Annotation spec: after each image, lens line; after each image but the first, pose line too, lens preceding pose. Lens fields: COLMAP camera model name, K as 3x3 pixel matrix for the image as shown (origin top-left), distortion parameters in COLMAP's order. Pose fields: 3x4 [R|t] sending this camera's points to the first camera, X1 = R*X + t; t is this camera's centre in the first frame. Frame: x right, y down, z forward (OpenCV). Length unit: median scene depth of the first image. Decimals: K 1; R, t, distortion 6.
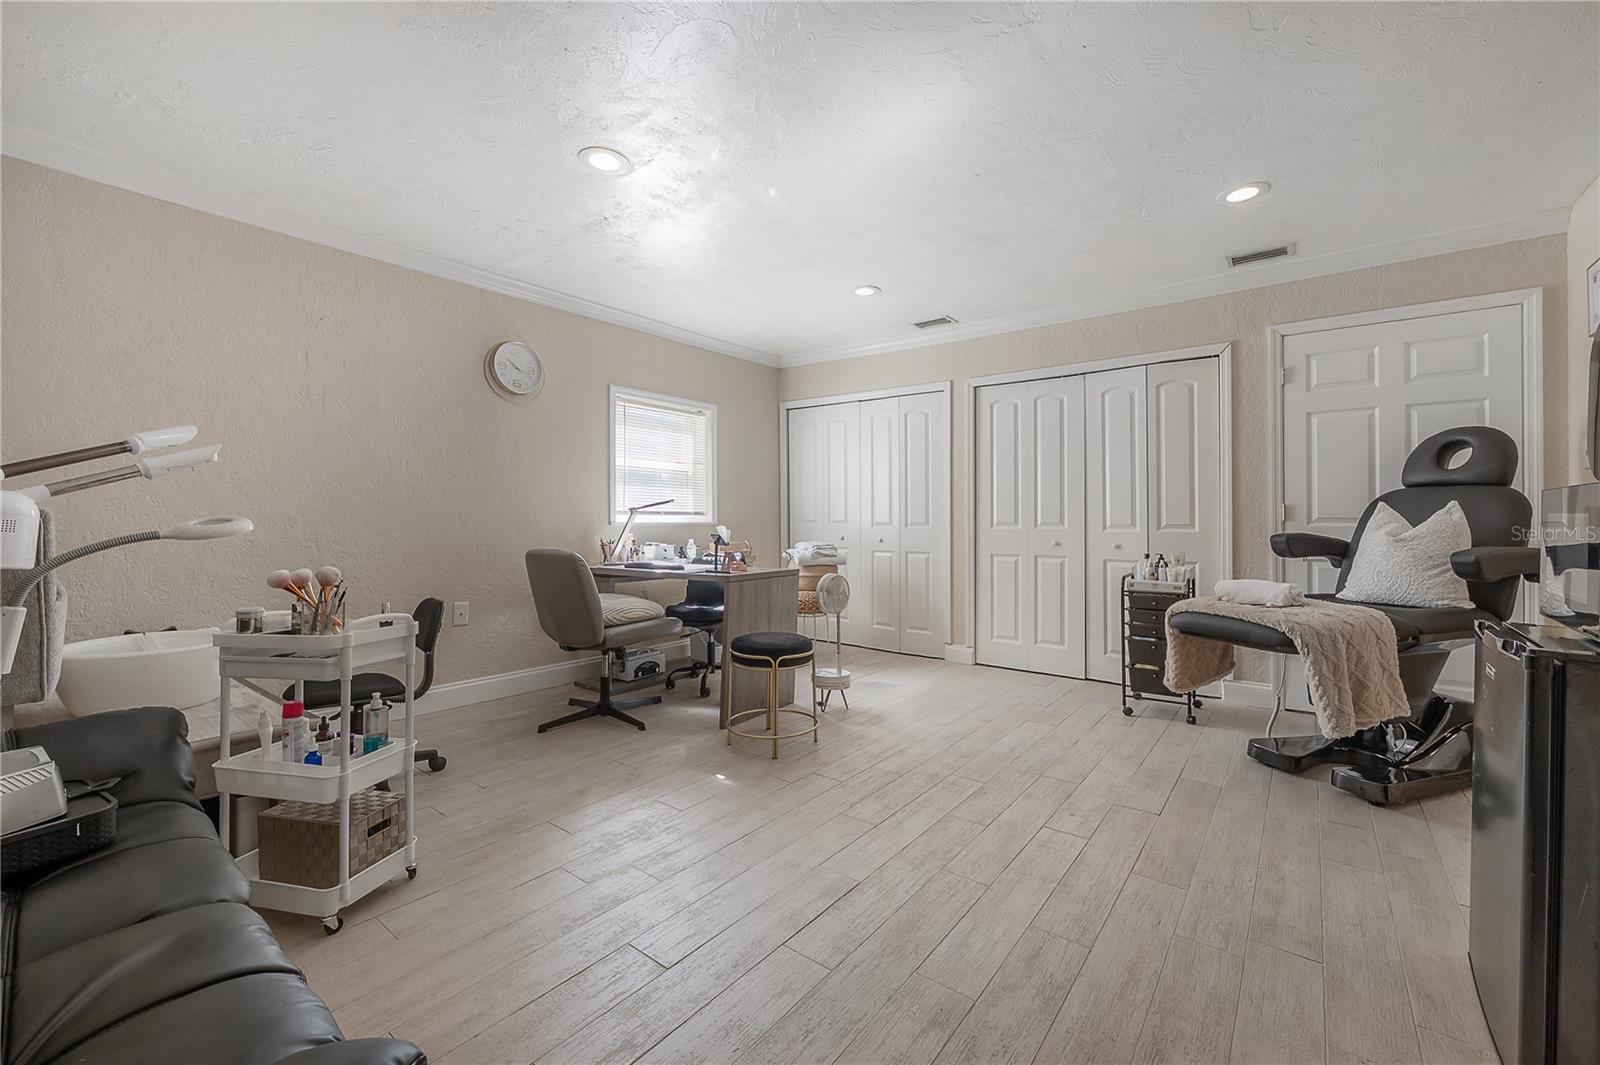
lens RADIAL K [[663.7, 0, 807.7], [0, 663.7, 493.2], [0, 0, 1]] dist [-0.002727, -0.000137]
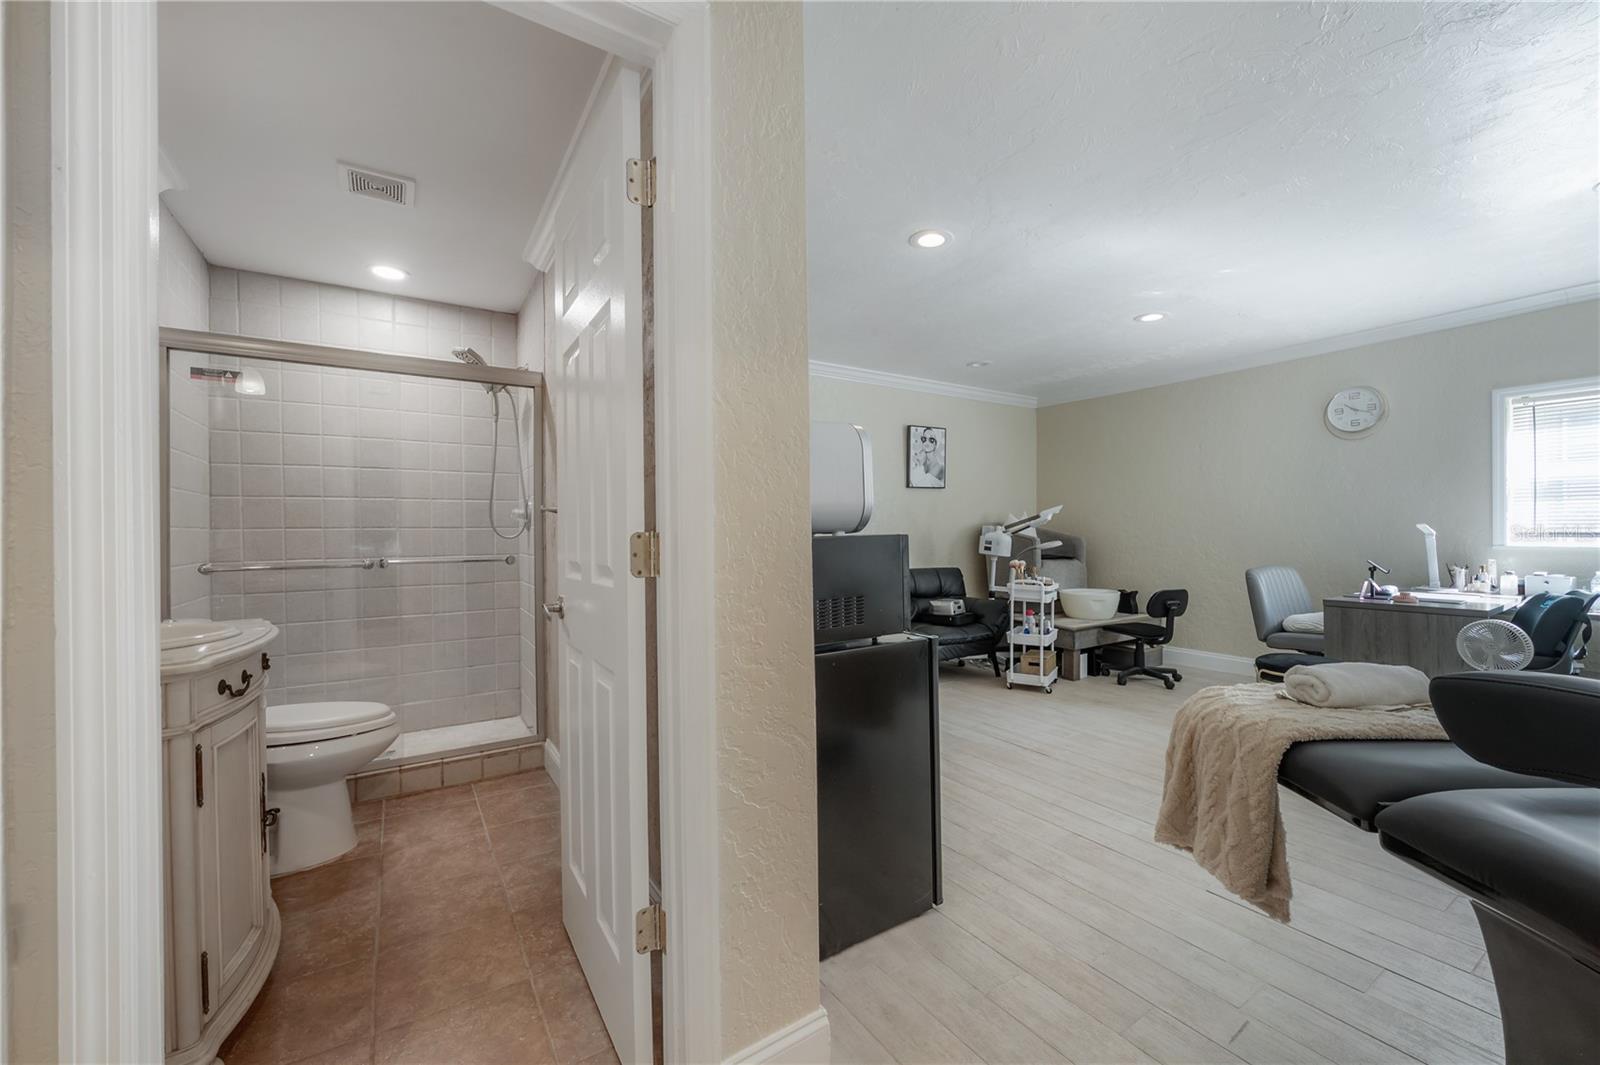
lens RADIAL K [[629.9, 0, 801.9], [0, 629.9, 527.5], [0, 0, 1]] dist [-0.006429, -0.000027]
pose [[-0.353782, -0.009063, -0.935284, 1.654223], [0.041473, 0.998818, -0.025366, 0.001974], [0.934408, -0.047763, -0.352987, 0.894068]]
